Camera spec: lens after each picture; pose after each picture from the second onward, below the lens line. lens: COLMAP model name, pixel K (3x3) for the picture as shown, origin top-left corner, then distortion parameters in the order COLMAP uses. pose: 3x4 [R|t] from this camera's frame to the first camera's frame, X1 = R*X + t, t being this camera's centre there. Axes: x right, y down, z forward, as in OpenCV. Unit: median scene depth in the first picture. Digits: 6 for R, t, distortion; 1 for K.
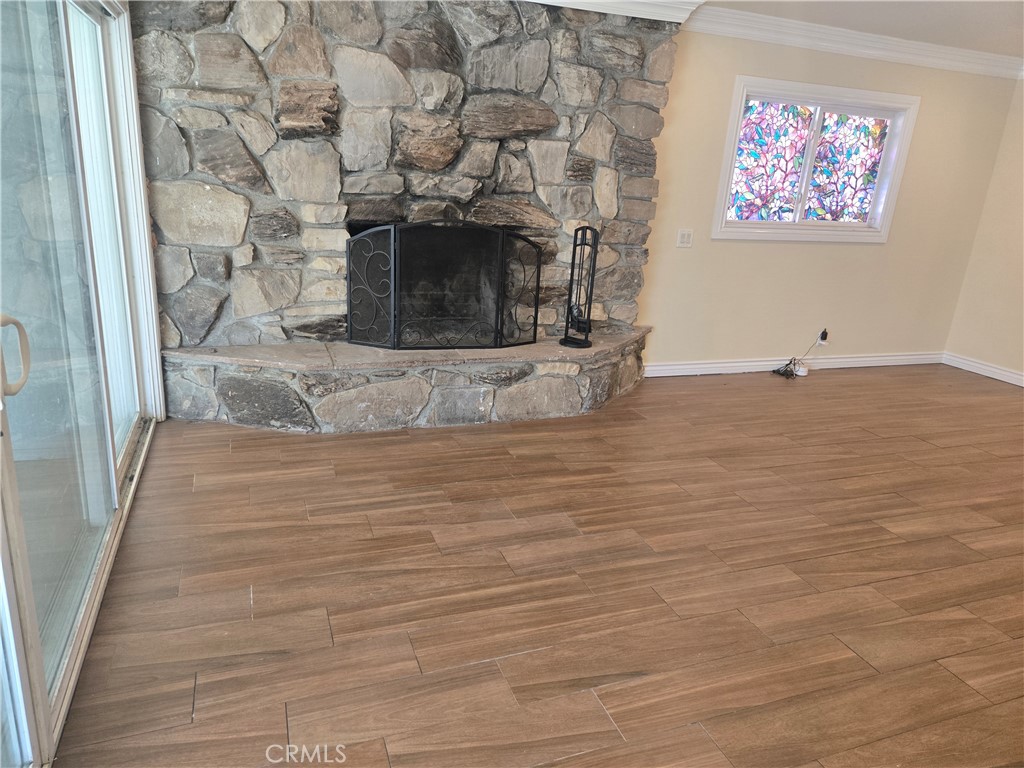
lens RADIAL K [[694.2, 0, 511.5], [0, 694.2, 390.6], [0, 0, 1]] dist [0.044736, -0.019296]
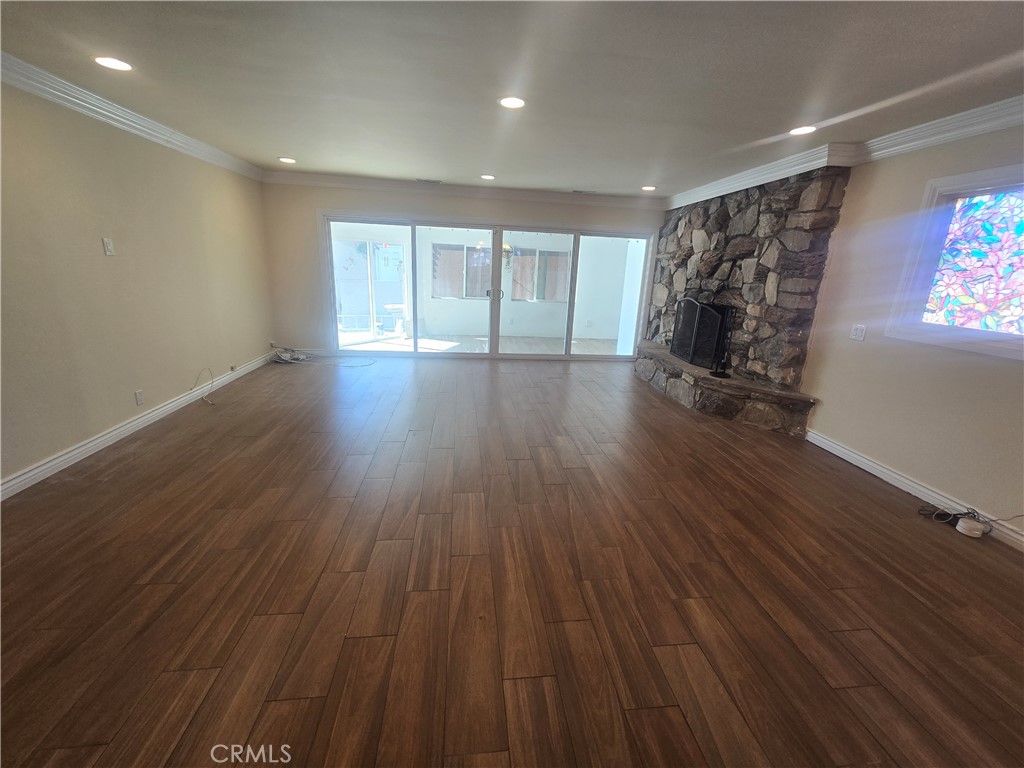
lens RADIAL K [[418.0, 0, 510.0], [0, 418.0, 378.4], [0, 0, 1]] dist [0.010355, 0.000214]
pose [[-0.242689, 0.180096, -0.953241, 1.141010], [-0.360340, 0.895581, 0.260942, -0.138440], [0.900698, 0.406818, -0.152452, 0.685716]]
